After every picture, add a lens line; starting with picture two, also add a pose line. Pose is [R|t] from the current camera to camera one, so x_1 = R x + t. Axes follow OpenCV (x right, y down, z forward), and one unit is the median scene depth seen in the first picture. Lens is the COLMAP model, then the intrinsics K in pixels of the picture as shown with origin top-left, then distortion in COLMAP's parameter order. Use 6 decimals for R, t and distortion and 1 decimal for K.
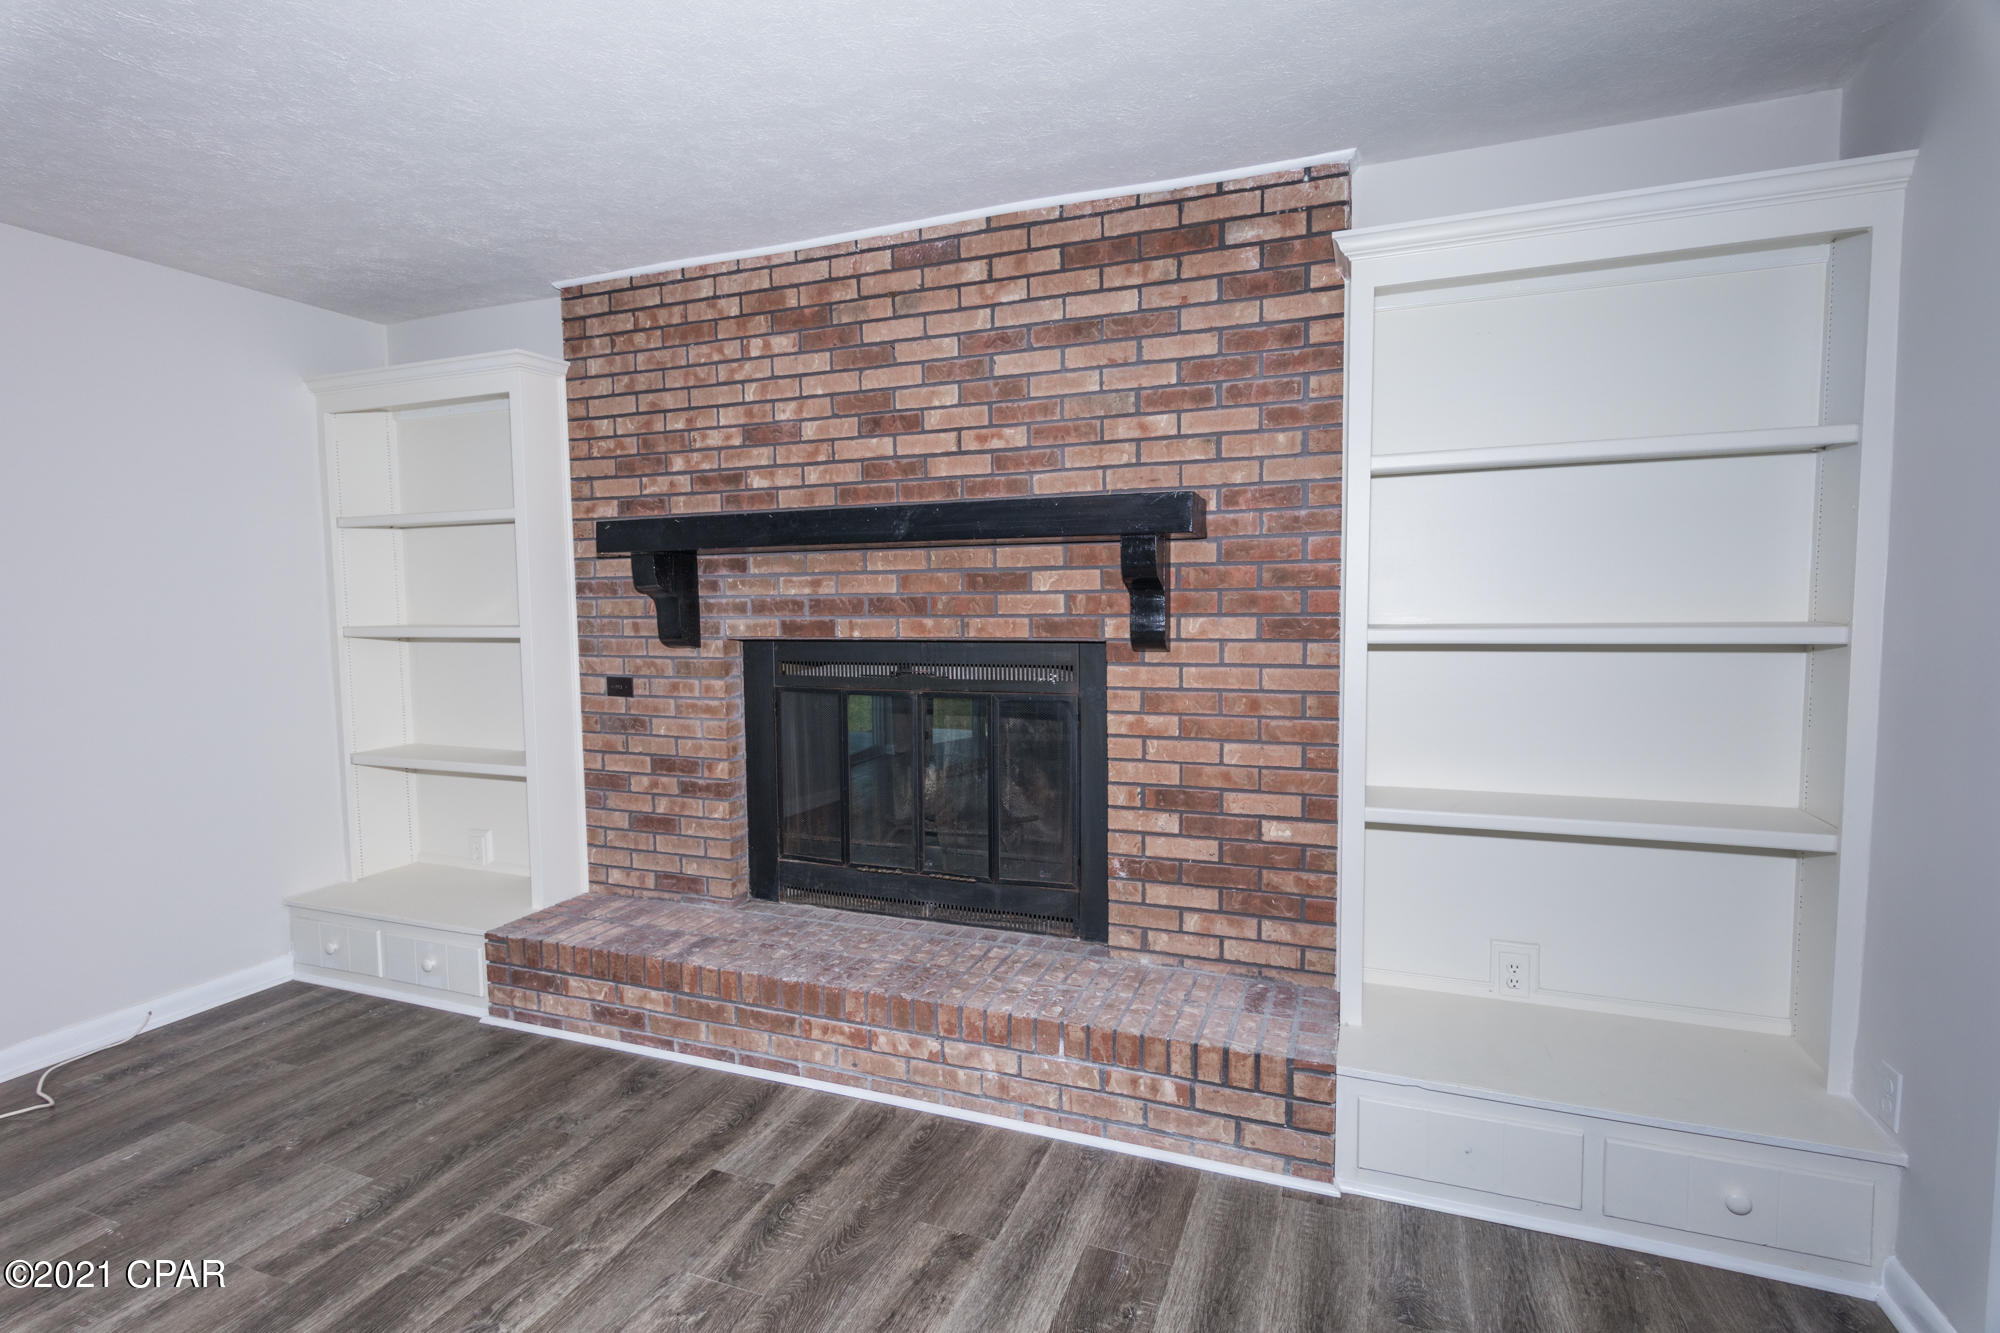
lens RADIAL K [[958.9, 0, 996.0], [0, 958.9, 669.4], [0, 0, 1]] dist [0.004820, -0.000481]
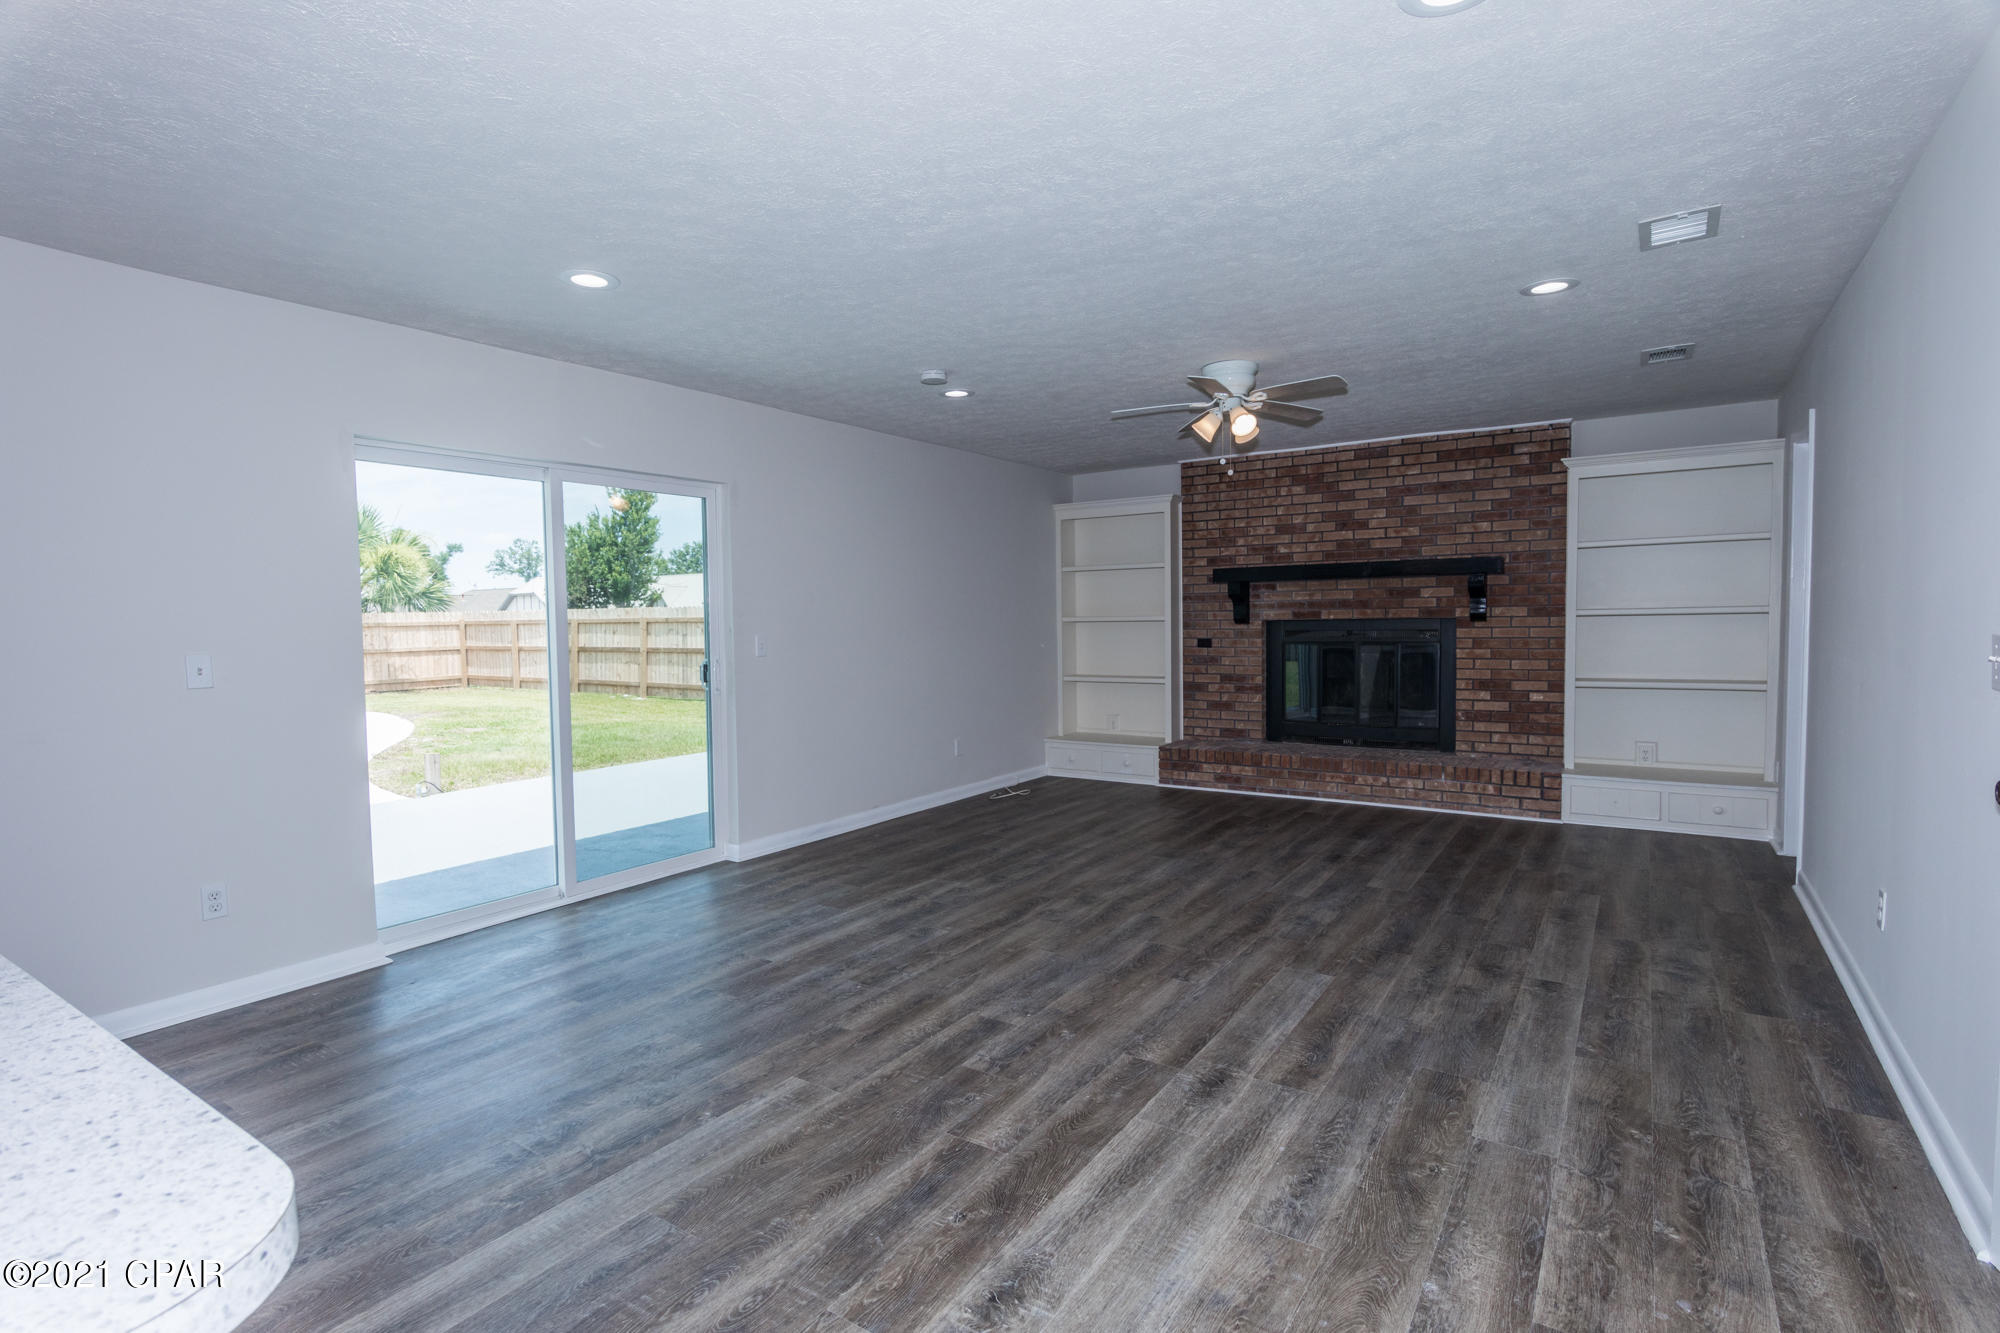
lens RADIAL K [[958.9, 0, 996.0], [0, 958.9, 669.4], [0, 0, 1]] dist [0.004820, -0.000481]
pose [[0.976190, 0.007528, -0.216787, -0.475862], [-0.010922, 0.999836, -0.014463, 0.143173], [0.216643, 0.016486, 0.976112, -1.538347]]
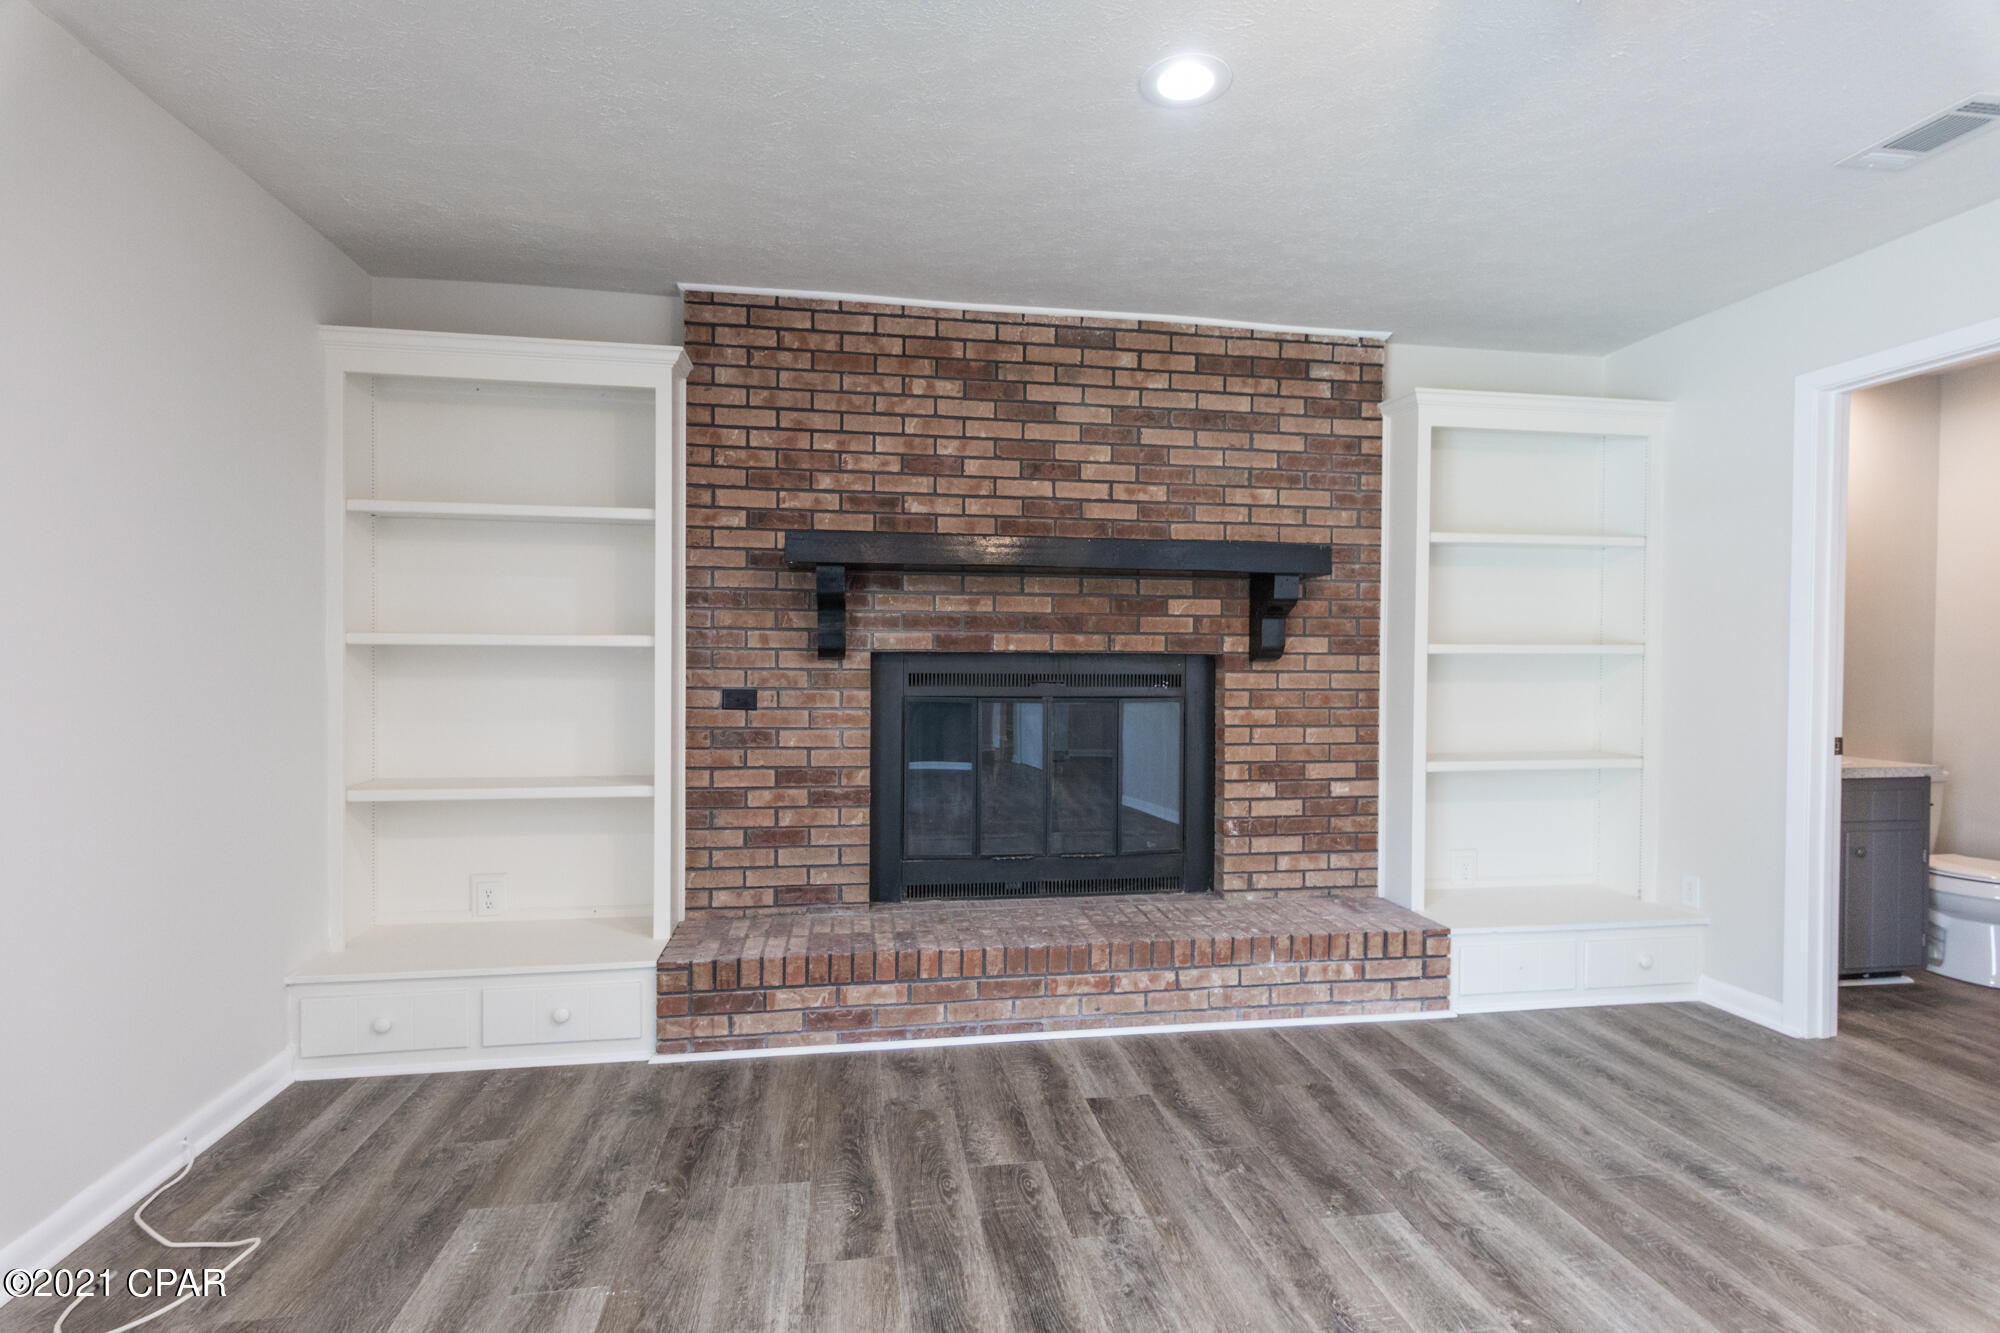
lens RADIAL K [[958.9, 0, 996.0], [0, 958.9, 669.4], [0, 0, 1]] dist [0.004820, -0.000481]
pose [[0.860243, 0.010707, 0.509772, -0.829772], [0.020209, 0.998278, -0.055069, 0.057755], [-0.509484, 0.057675, 0.858545, 0.032042]]
